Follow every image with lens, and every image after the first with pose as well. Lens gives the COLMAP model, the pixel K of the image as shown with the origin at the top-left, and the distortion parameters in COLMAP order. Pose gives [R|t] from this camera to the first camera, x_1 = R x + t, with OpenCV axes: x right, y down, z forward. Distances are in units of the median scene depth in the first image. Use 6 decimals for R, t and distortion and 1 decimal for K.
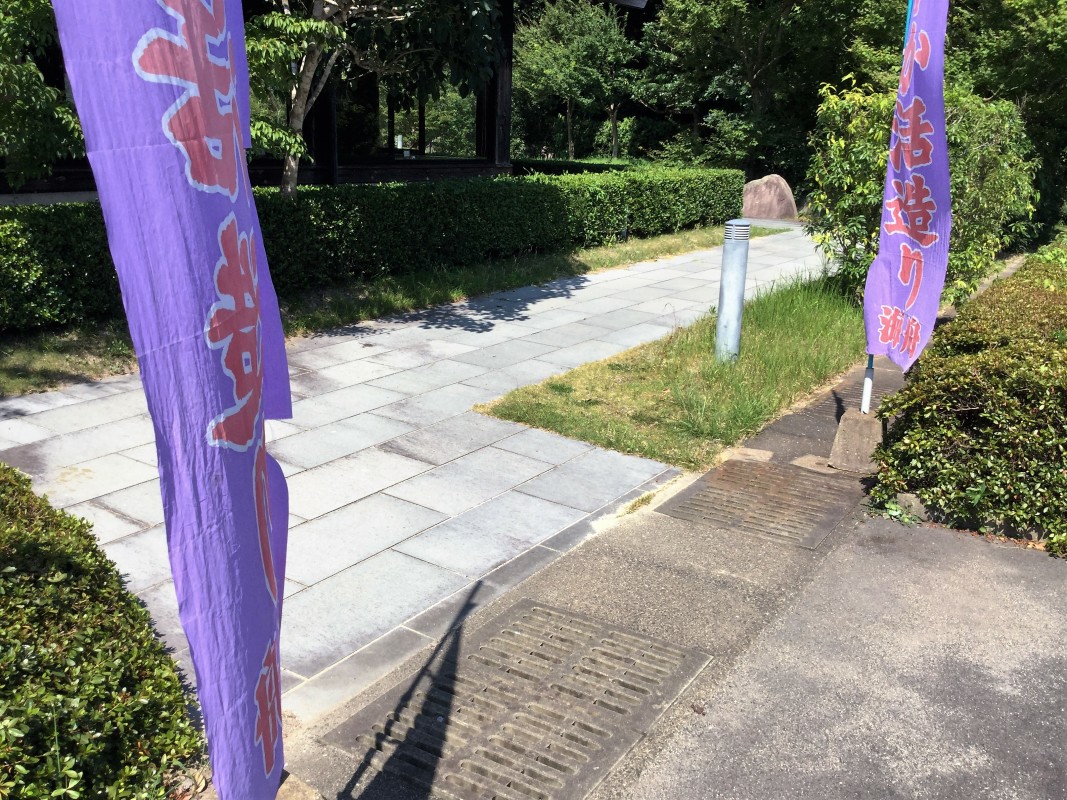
lens RADIAL K [[997.1, 0, 537.6], [0, 997.1, 401.0], [0, 0, 1]] dist [0.050727, 0.000000]
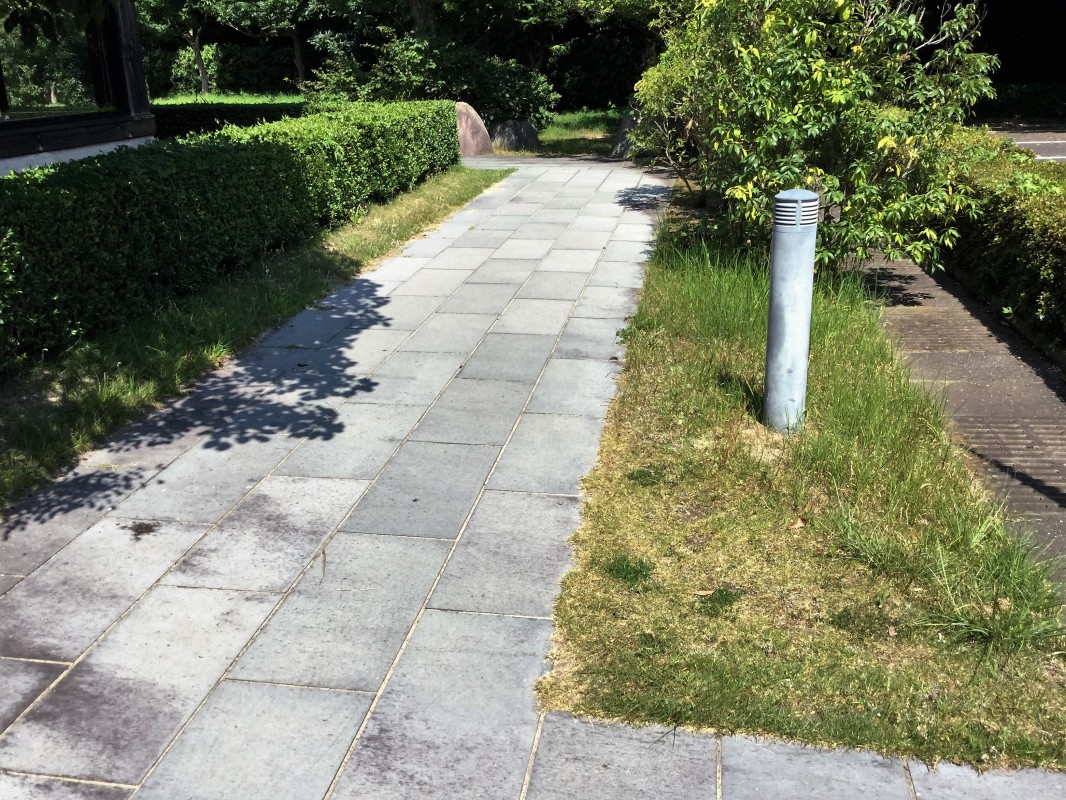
lens RADIAL K [[996.2, 0, 527.7], [0, 996.2, 398.4], [0, 0, 1]] dist [0.050727, 0.000000]
pose [[0.911388, -0.185380, 0.367433, -0.141699], [0.160817, 0.982238, 0.096675, -0.114047], [-0.378828, -0.029019, 0.925012, 0.411976]]
